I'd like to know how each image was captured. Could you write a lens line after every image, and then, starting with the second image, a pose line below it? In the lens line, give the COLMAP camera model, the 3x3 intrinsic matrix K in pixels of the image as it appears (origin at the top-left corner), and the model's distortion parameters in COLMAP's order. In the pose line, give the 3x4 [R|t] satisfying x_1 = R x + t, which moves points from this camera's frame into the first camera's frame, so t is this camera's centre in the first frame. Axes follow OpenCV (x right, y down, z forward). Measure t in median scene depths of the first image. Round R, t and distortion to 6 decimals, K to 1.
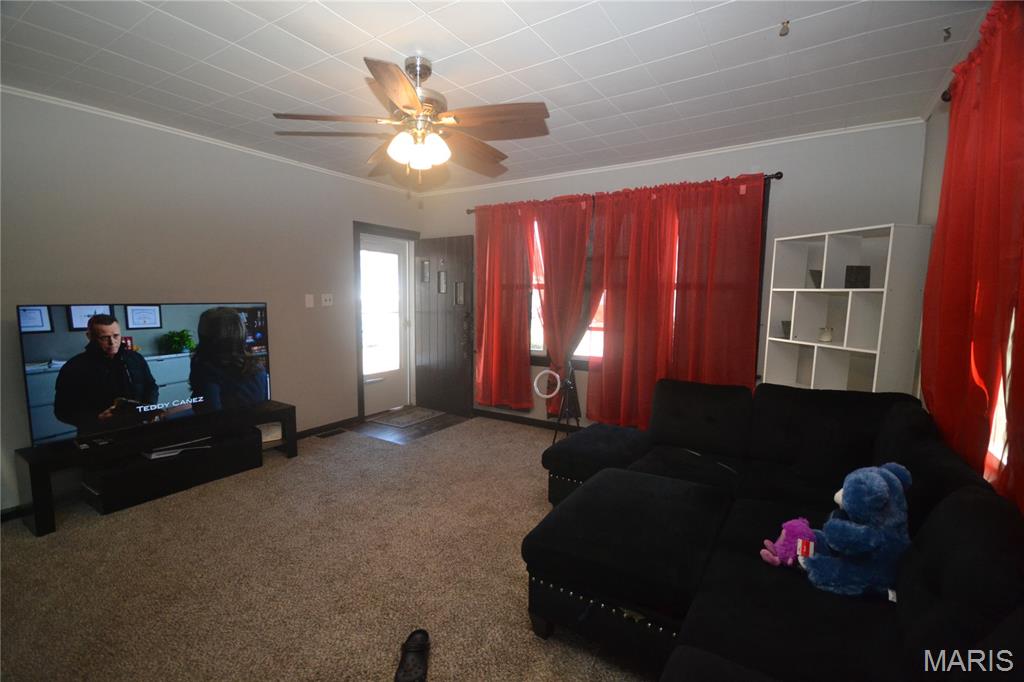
lens RADIAL K [[455.4, 0, 506.2], [0, 455.4, 350.1], [0, 0, 1]] dist [-0.016553, -0.000076]
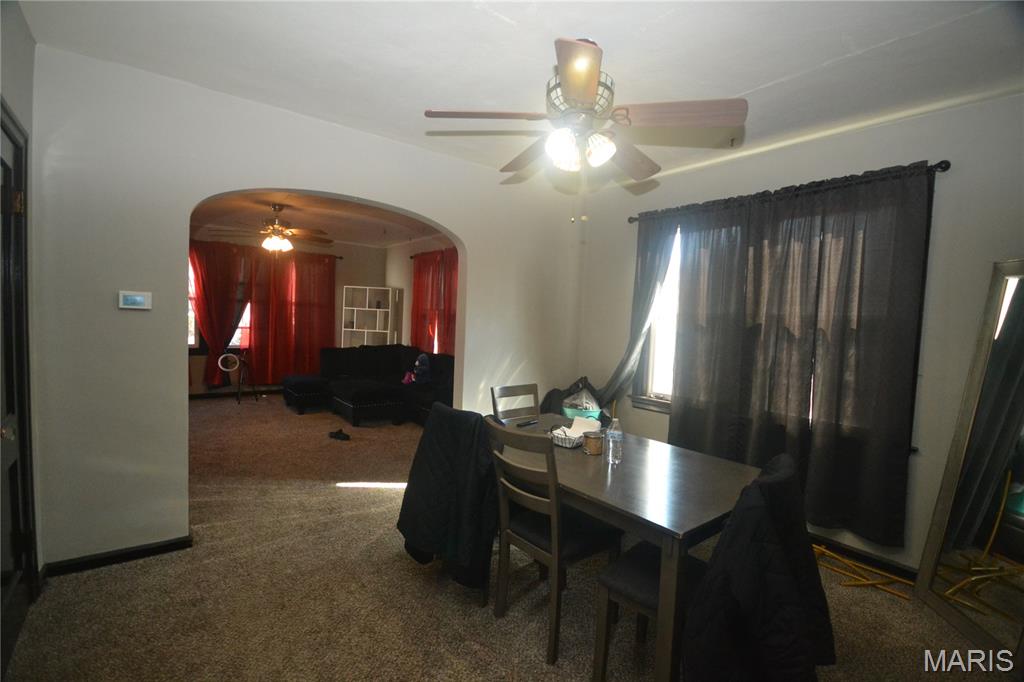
lens RADIAL K [[458.7, 0, 505.1], [0, 458.7, 347.3], [0, 0, 1]] dist [0.000144, 0.000770]
pose [[0.331323, -0.055513, 0.941883, -1.052666], [0.072212, 0.996832, 0.033350, 0.037133], [-0.940750, 0.056965, 0.334282, -0.416789]]
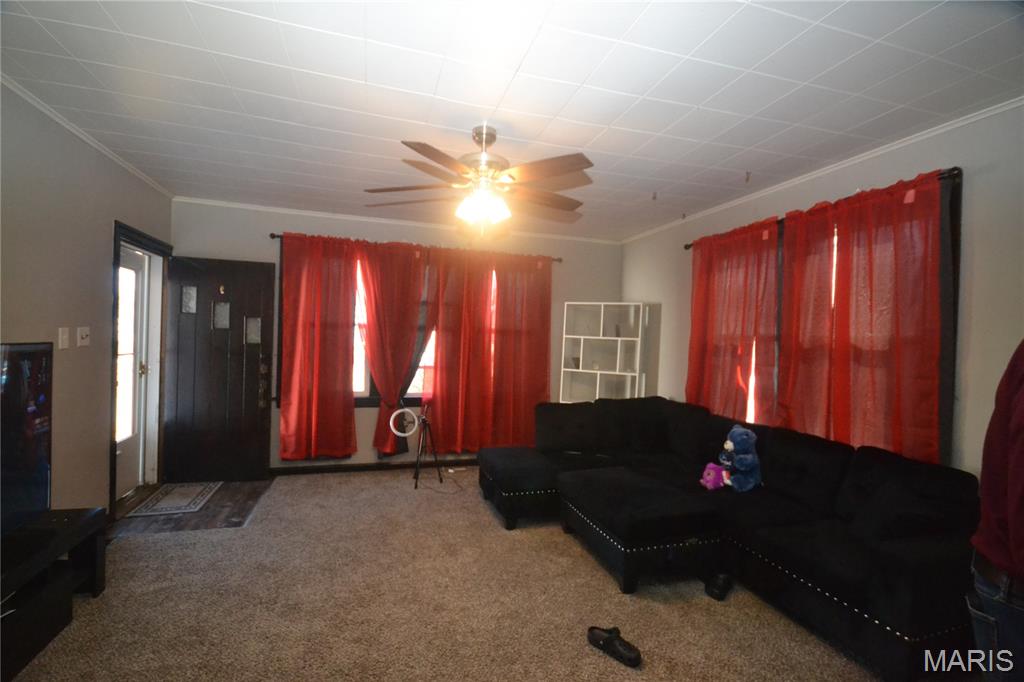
lens RADIAL K [[455.4, 0, 506.2], [0, 455.4, 350.1], [0, 0, 1]] dist [-0.016553, -0.000076]
pose [[0.643574, -0.007093, 0.765351, -0.528561], [0.064602, 0.996892, -0.045084, -0.026393], [-0.762653, 0.078458, 0.642032, 0.152130]]
